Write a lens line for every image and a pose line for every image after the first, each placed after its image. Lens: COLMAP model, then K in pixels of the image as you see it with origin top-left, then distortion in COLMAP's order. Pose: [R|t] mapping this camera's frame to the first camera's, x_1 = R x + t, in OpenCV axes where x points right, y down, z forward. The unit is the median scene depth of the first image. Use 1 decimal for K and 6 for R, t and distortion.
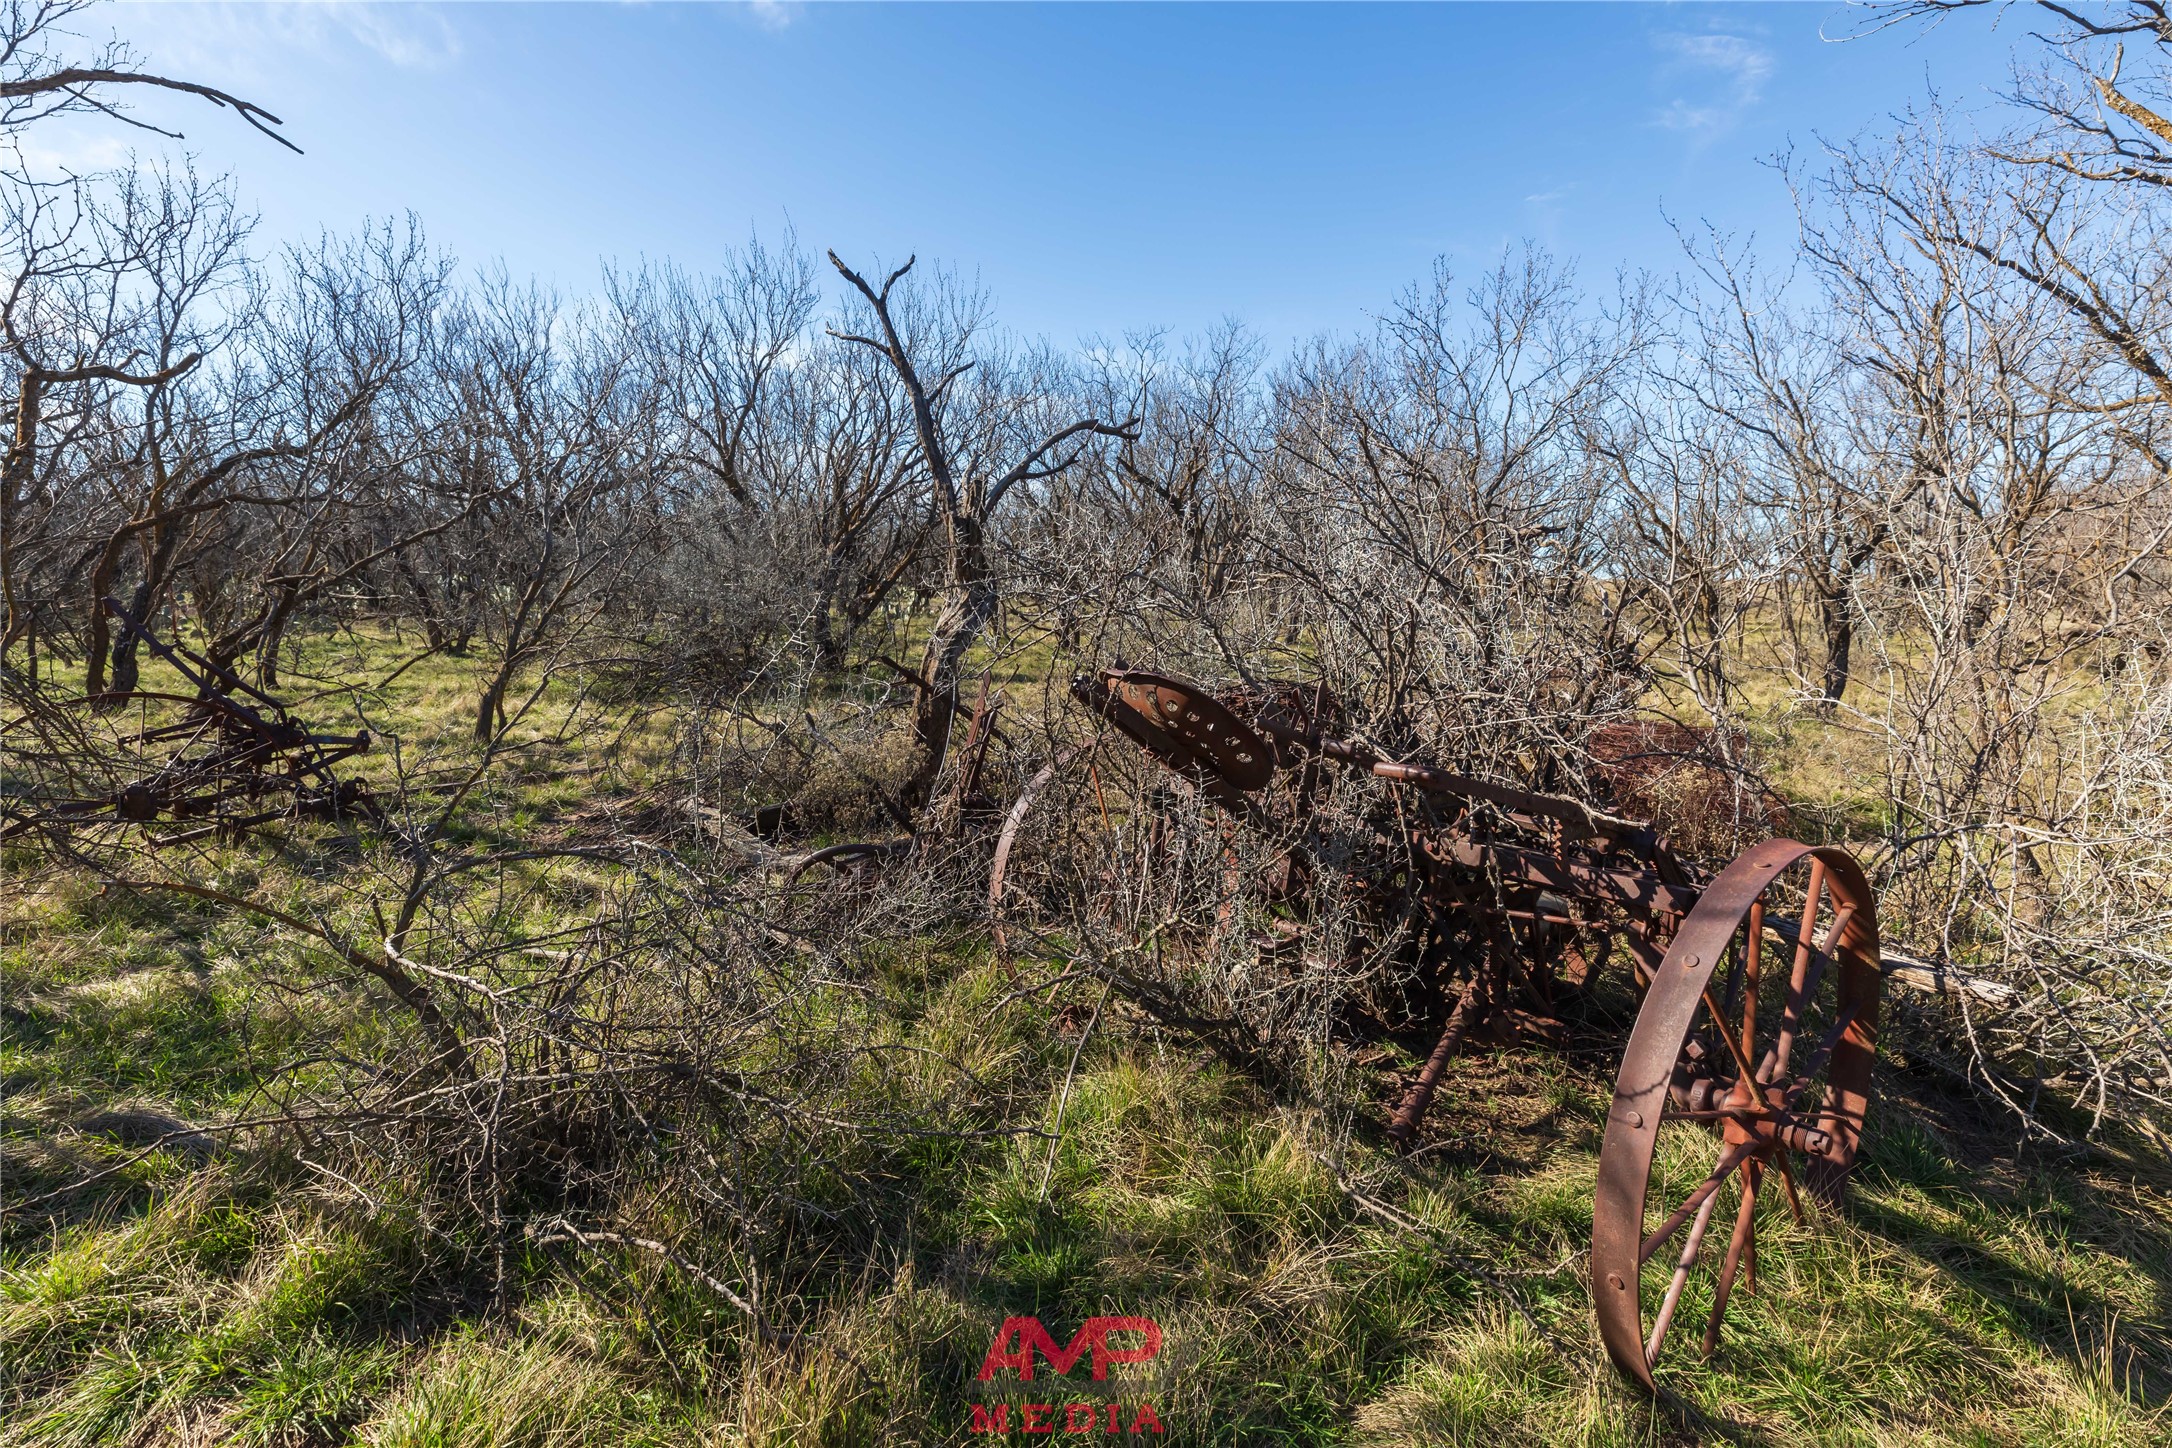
lens RADIAL K [[940.4, 0, 1086.0], [0, 940.4, 724.0], [0, 0, 1]] dist [0.000657, 0.000118]
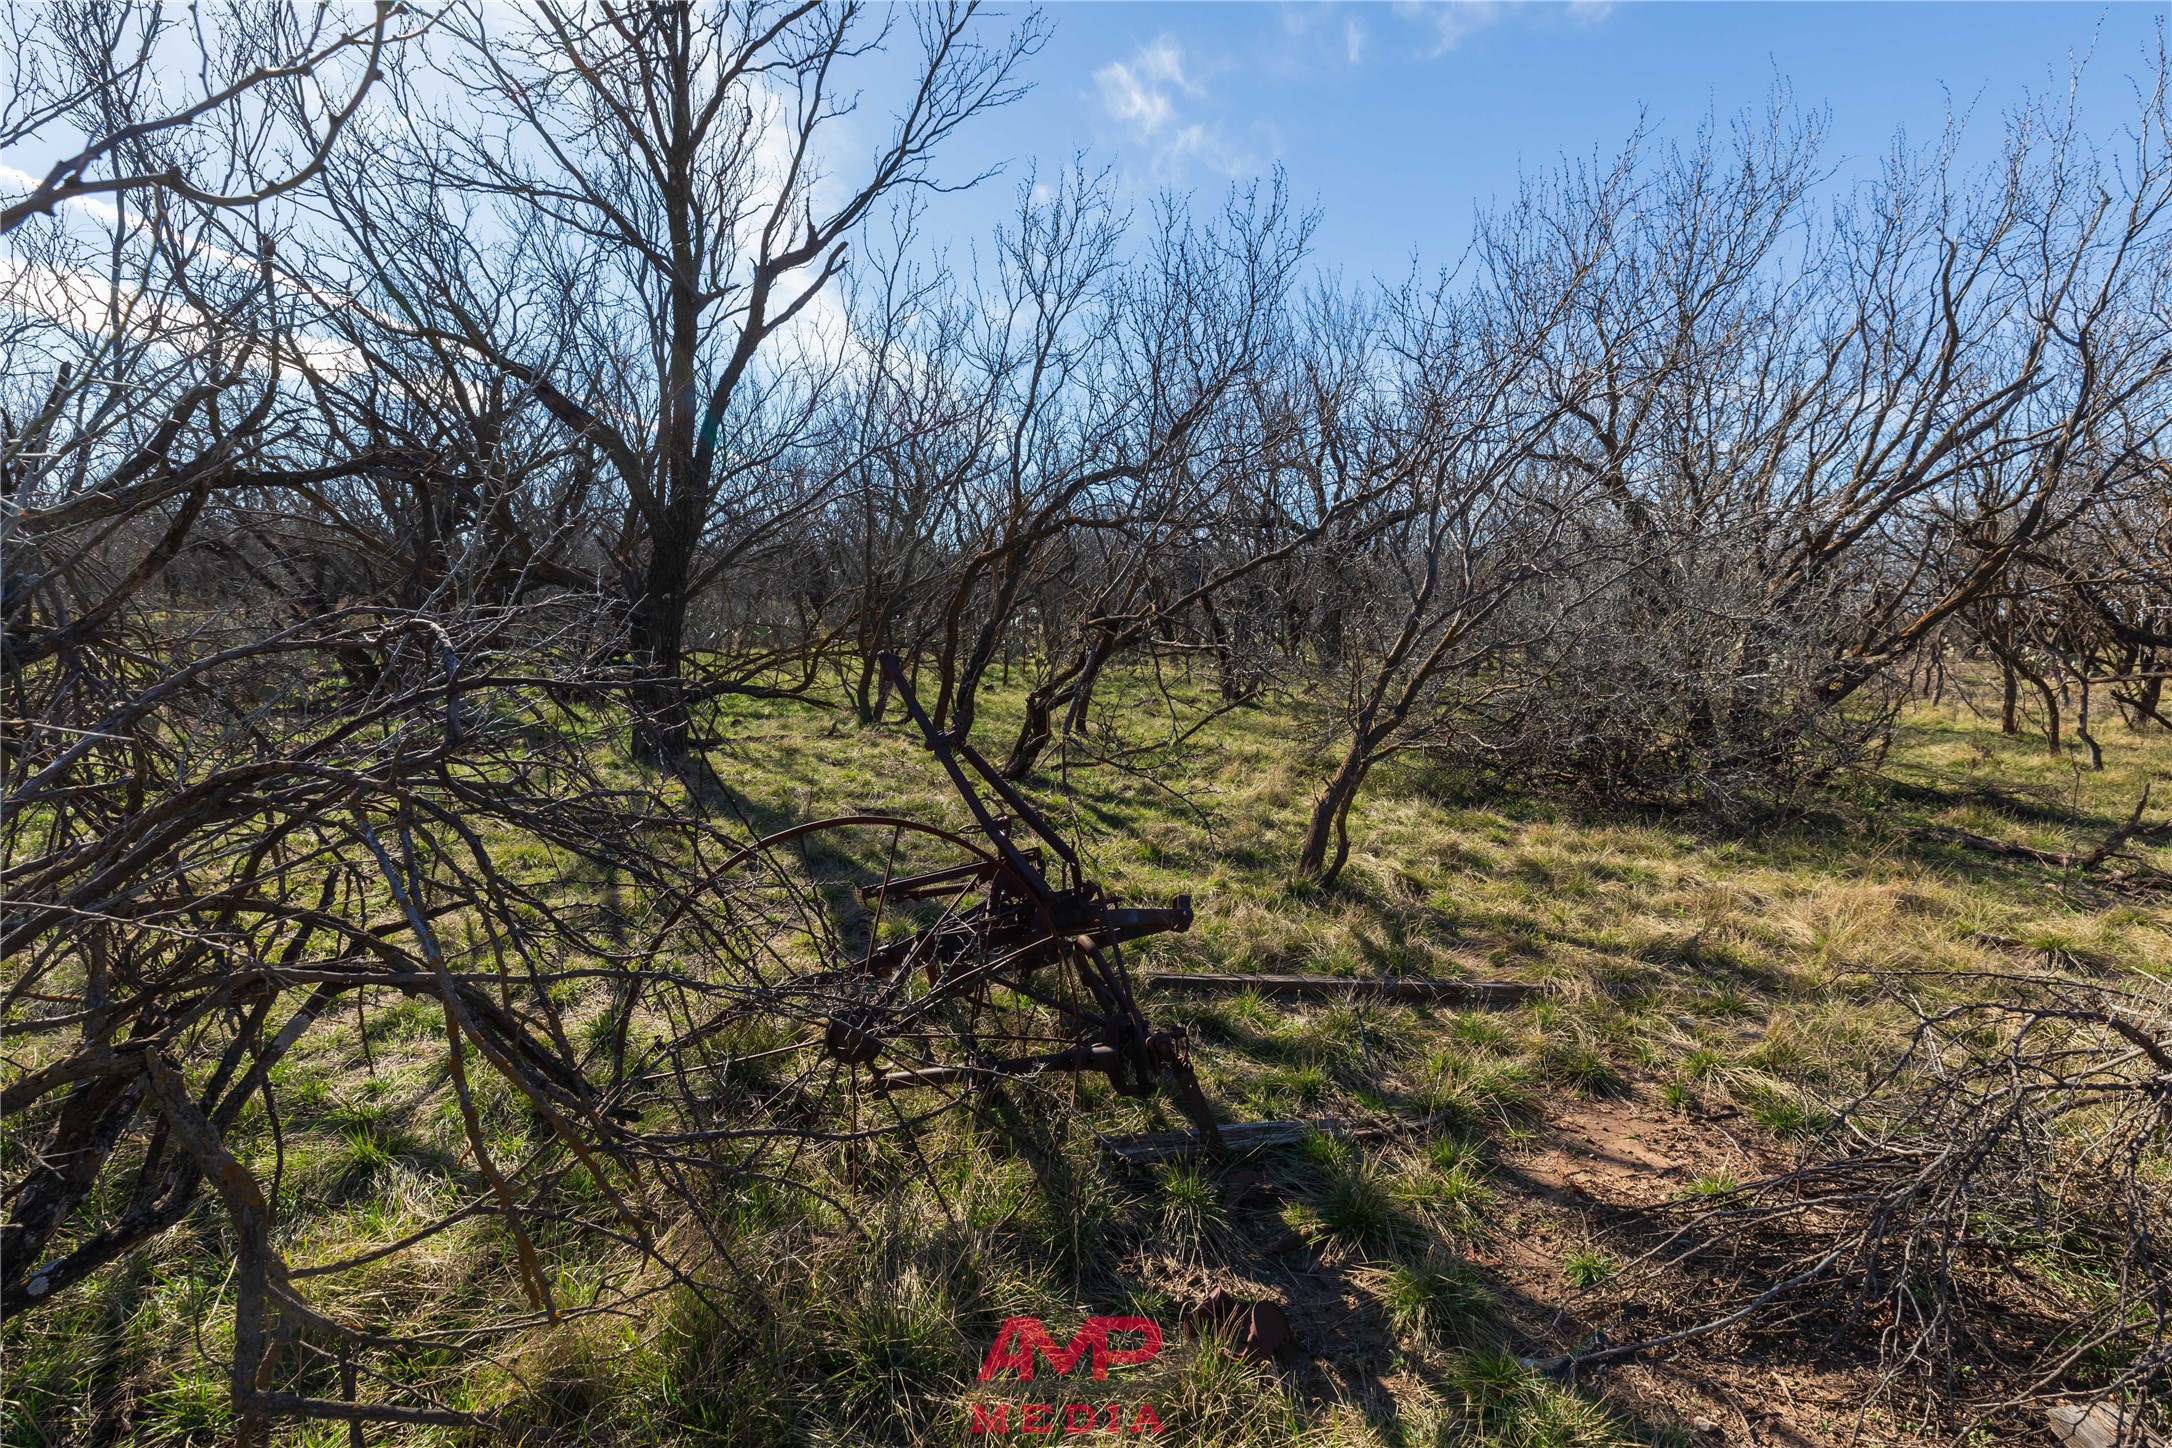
lens RADIAL K [[940.4, 0, 1086.0], [0, 940.4, 724.0], [0, 0, 1]] dist [0.000657, 0.000118]
pose [[0.751739, 0.089130, -0.653410, -0.294336], [-0.115069, 0.993353, 0.003115, -0.058586], [0.649344, 0.072845, 0.756998, 0.343389]]
